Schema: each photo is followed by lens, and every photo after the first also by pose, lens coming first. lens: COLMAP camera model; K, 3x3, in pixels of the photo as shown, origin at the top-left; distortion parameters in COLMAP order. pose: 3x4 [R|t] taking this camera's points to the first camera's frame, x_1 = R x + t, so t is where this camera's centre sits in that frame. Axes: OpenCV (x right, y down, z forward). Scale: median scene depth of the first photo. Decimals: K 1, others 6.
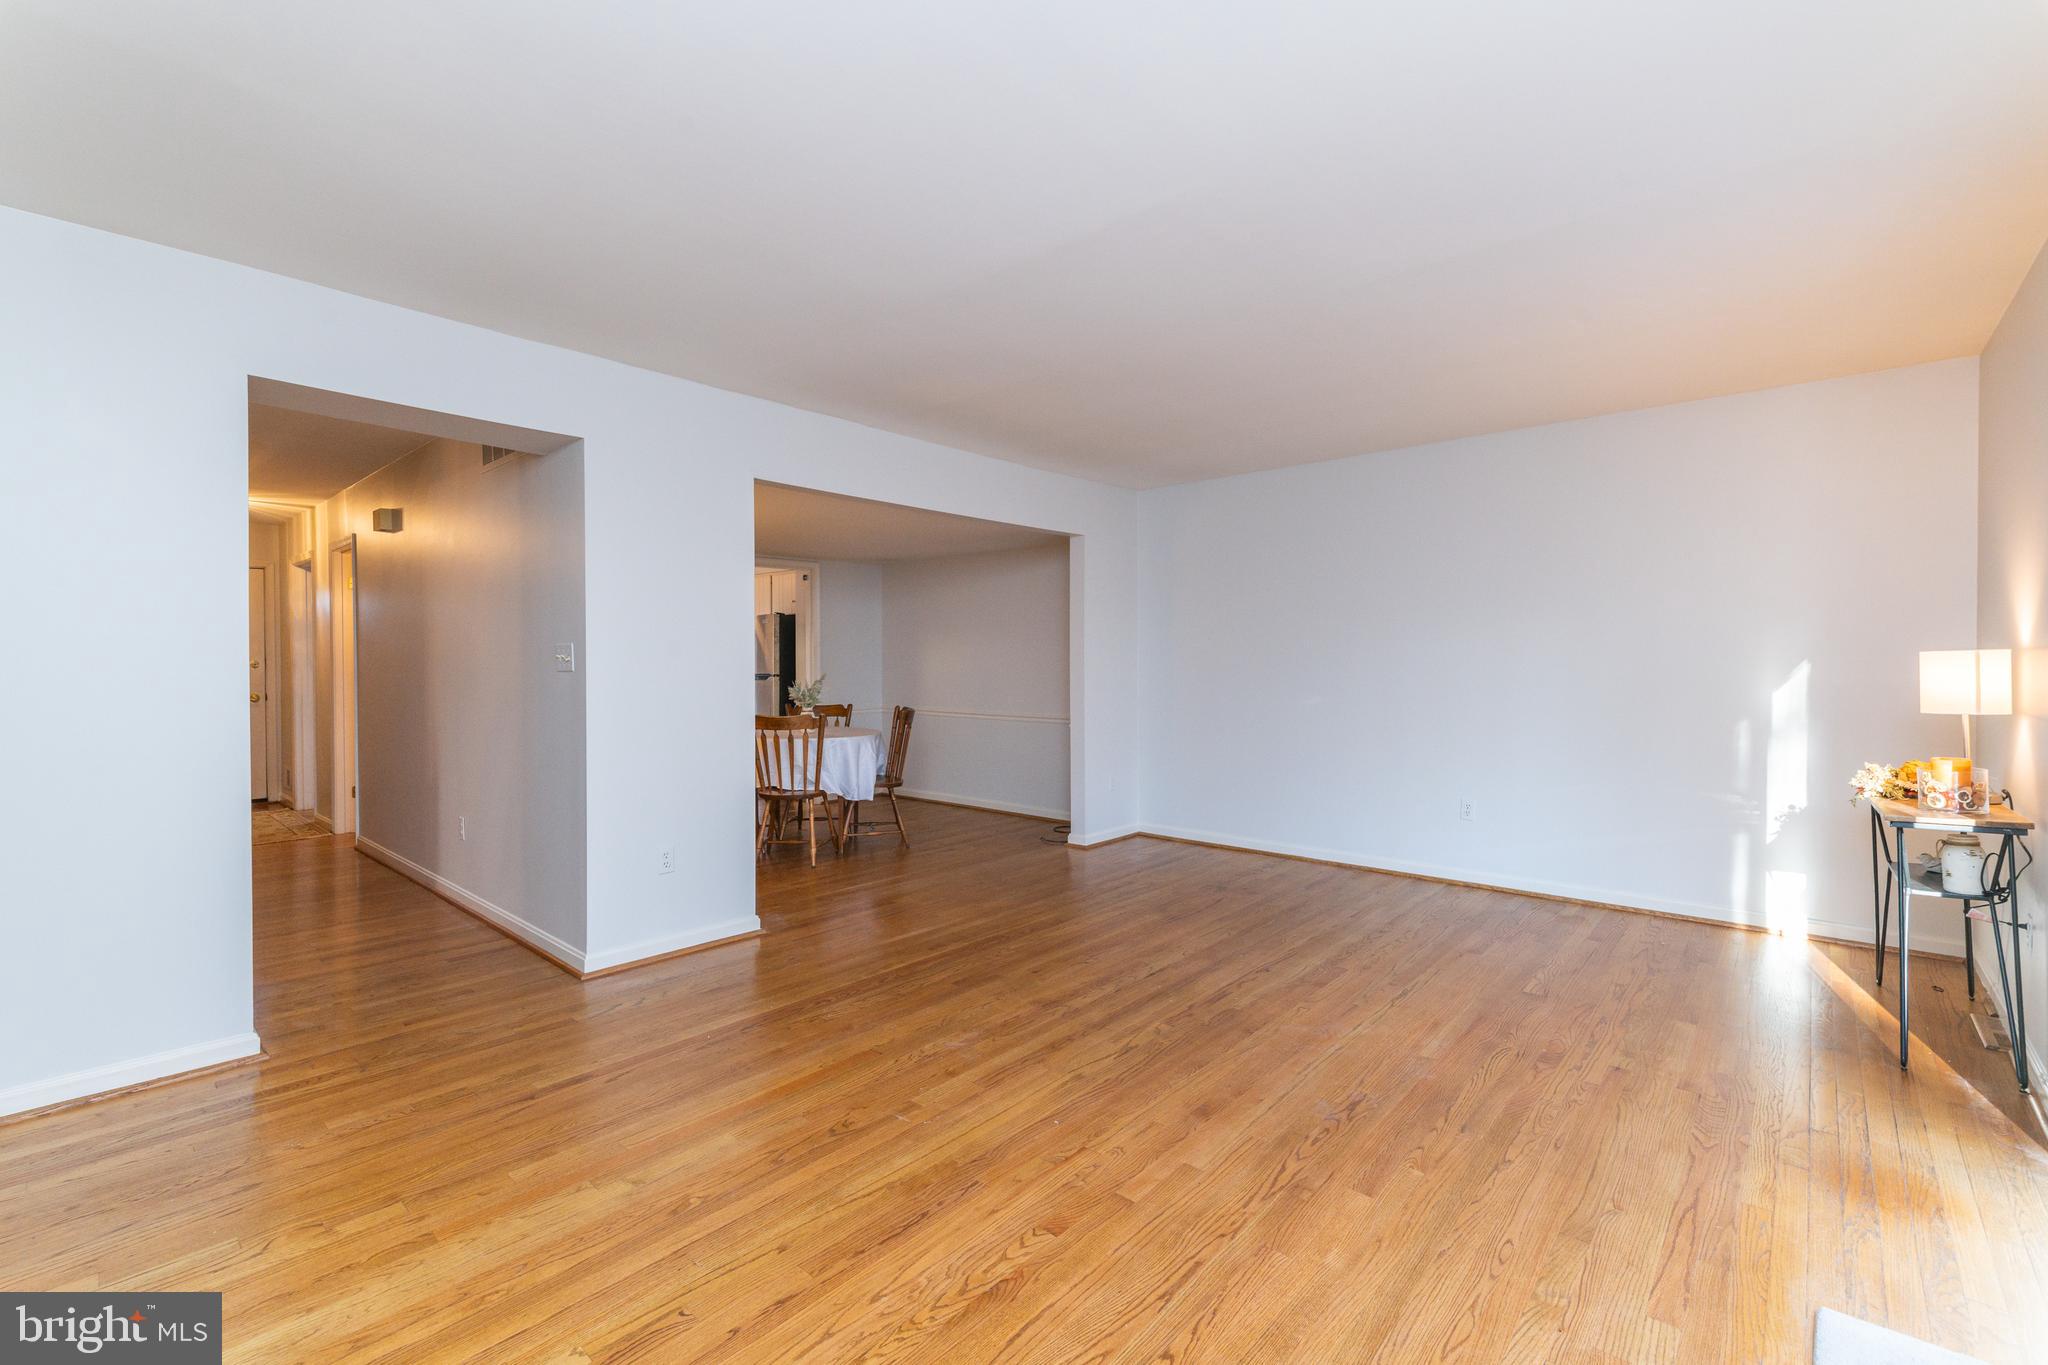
lens RADIAL K [[889.0, 0, 1023.5], [0, 889.0, 666.0], [0, 0, 1]] dist [-0.000269, -0.000409]
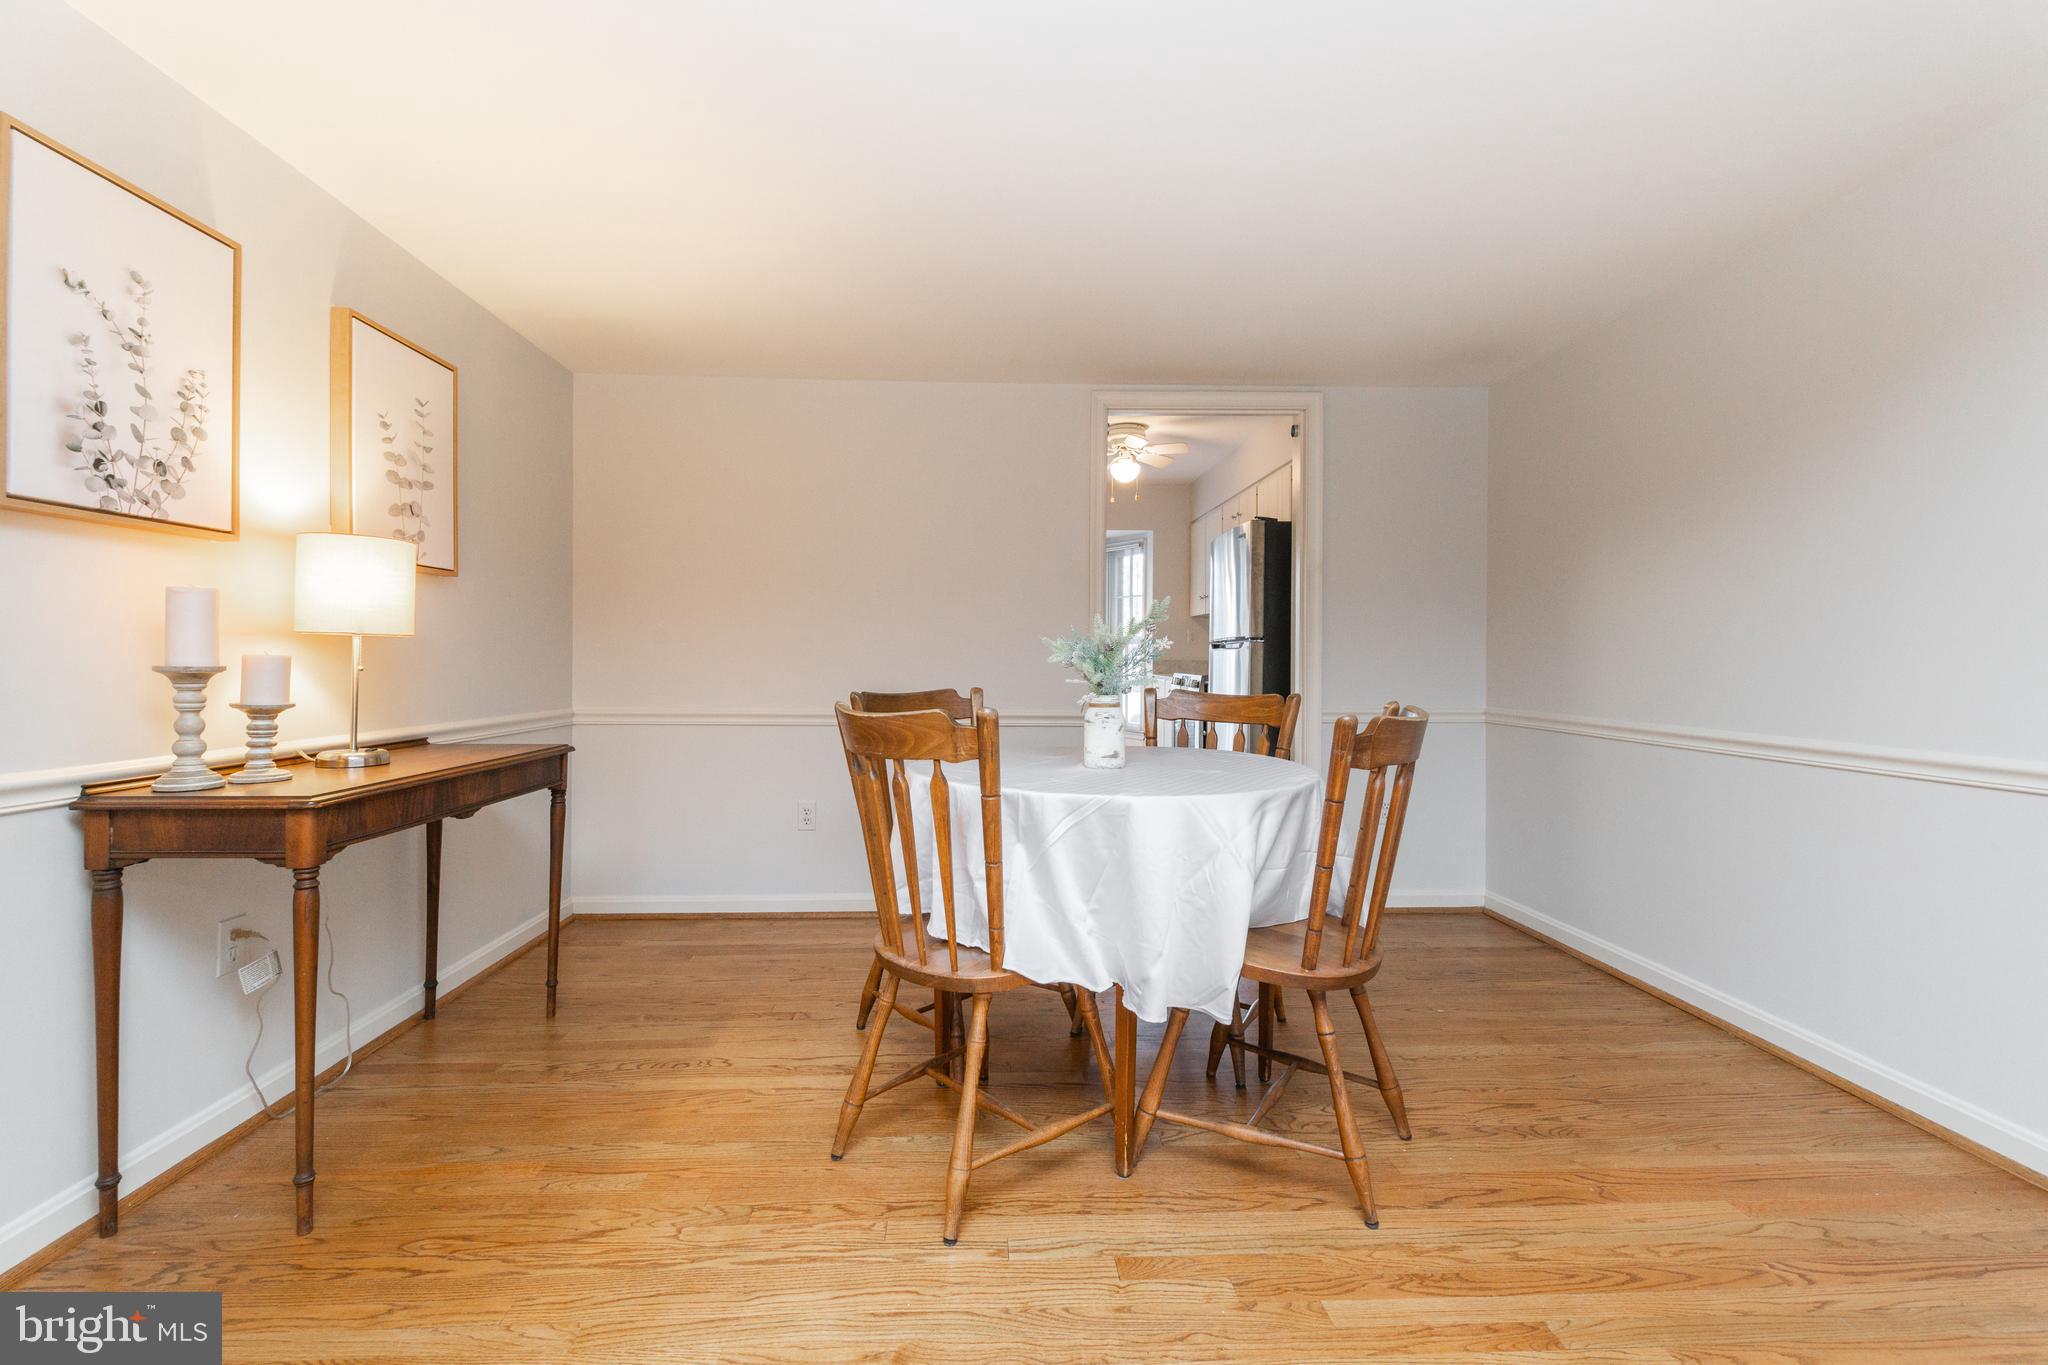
lens RADIAL K [[889.0, 0, 1018.6], [0, 889.0, 655.6], [0, 0, 1]] dist [-0.000269, -0.000409]
pose [[0.705316, 0.003144, -0.708886, -0.026235], [-0.013800, 0.999862, -0.009295, 0.063447], [0.708759, 0.016338, 0.705262, 1.310045]]
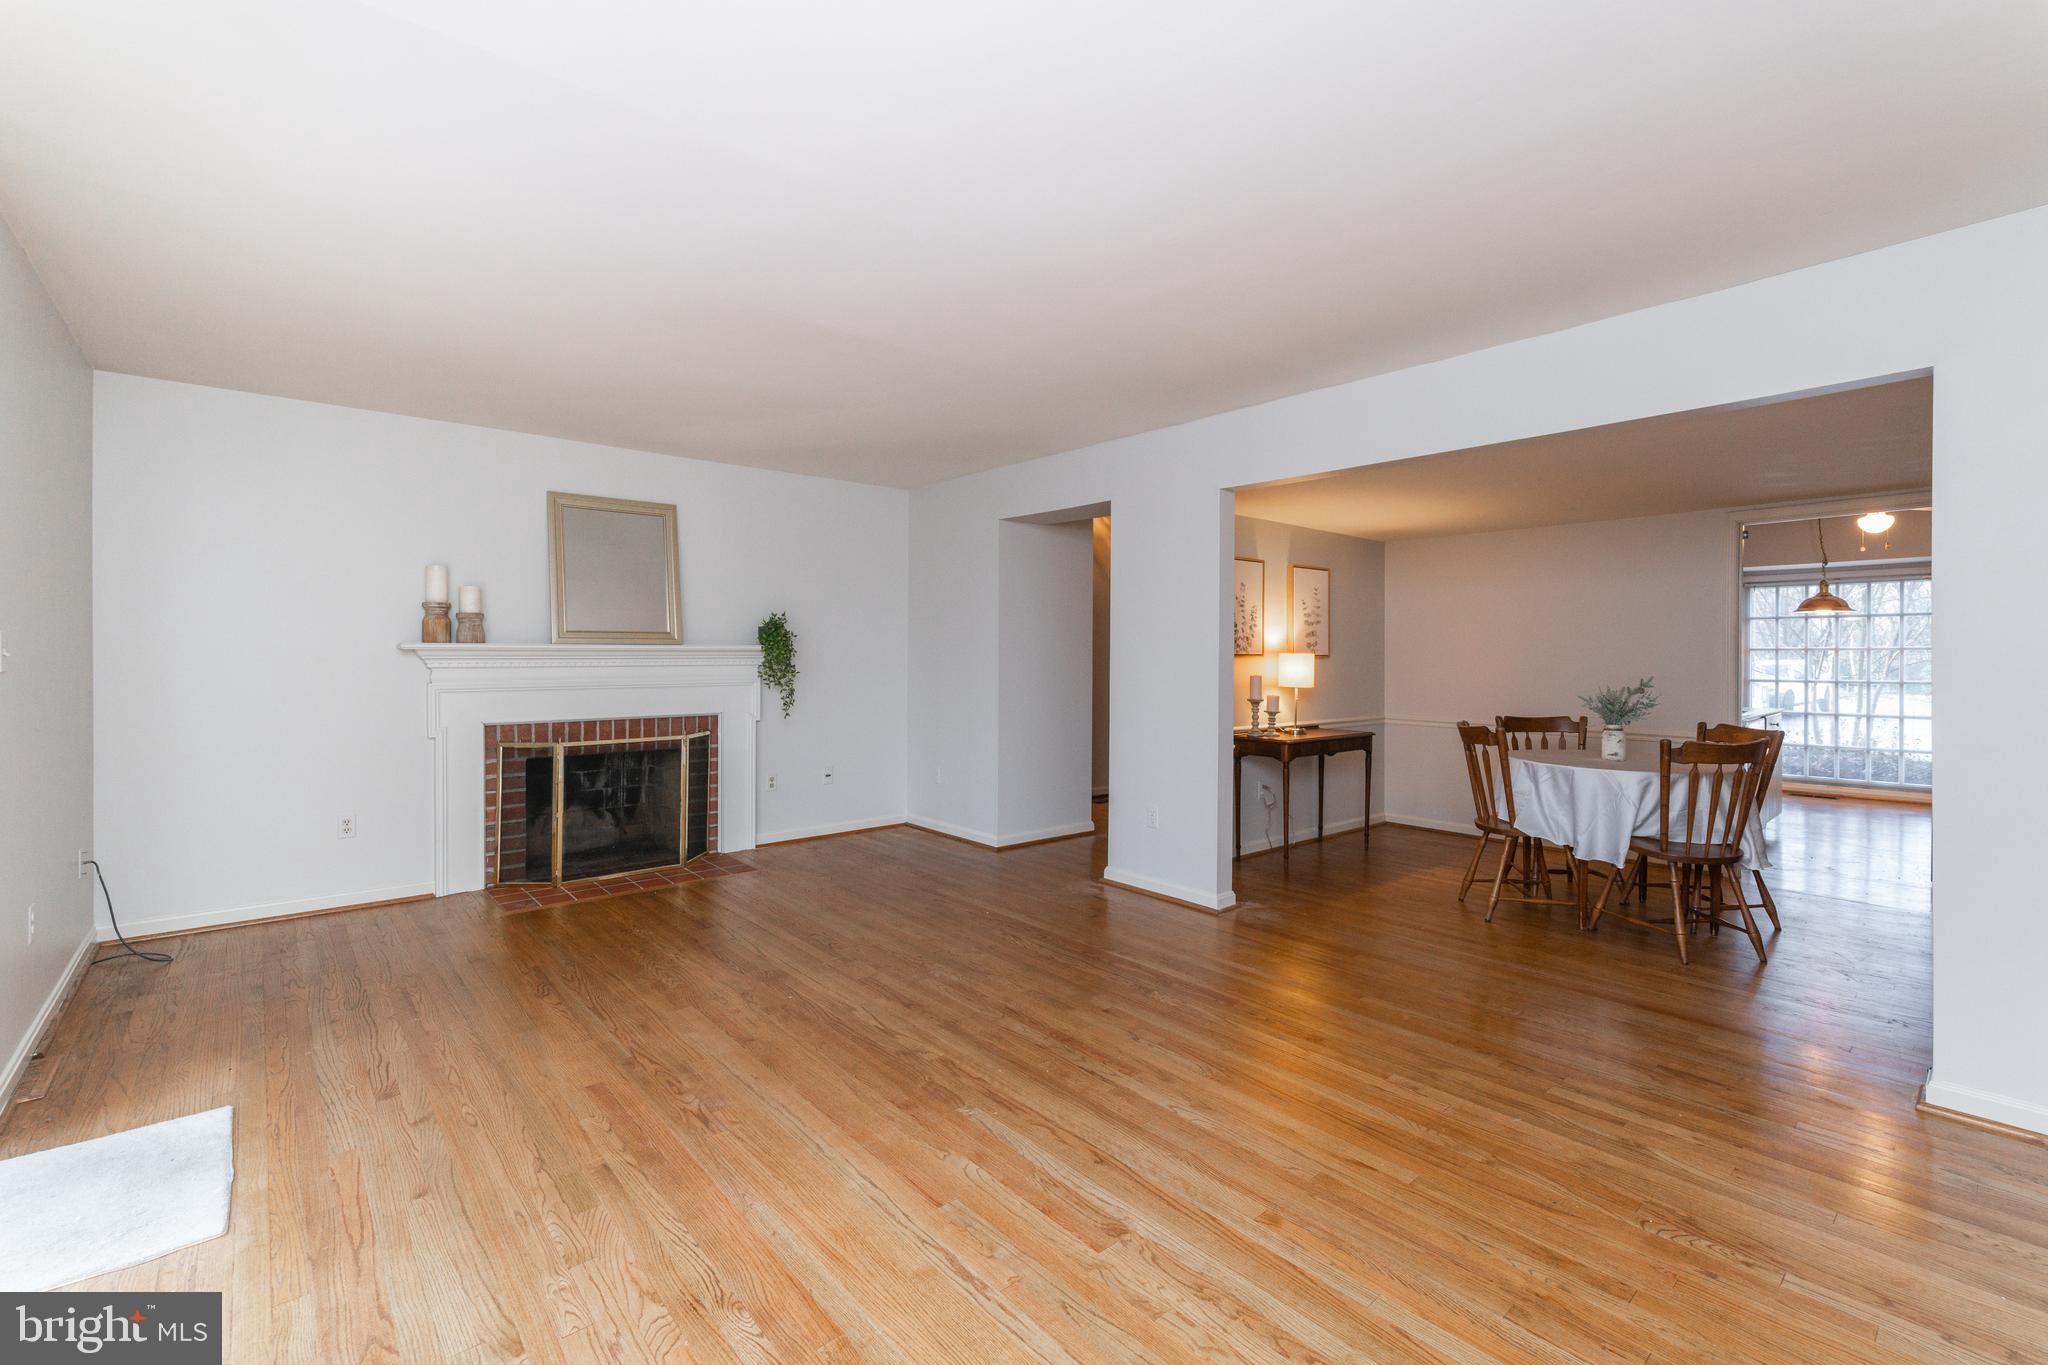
lens RADIAL K [[889.0, 0, 1007.9], [0, 889.0, 650.3], [0, 0, 1]] dist [-0.000269, -0.000409]
pose [[-0.143419, -0.001781, -0.989660, 0.977097], [-0.012058, 0.999927, -0.000052, -0.012516], [0.989589, 0.011926, -0.143430, 1.116441]]
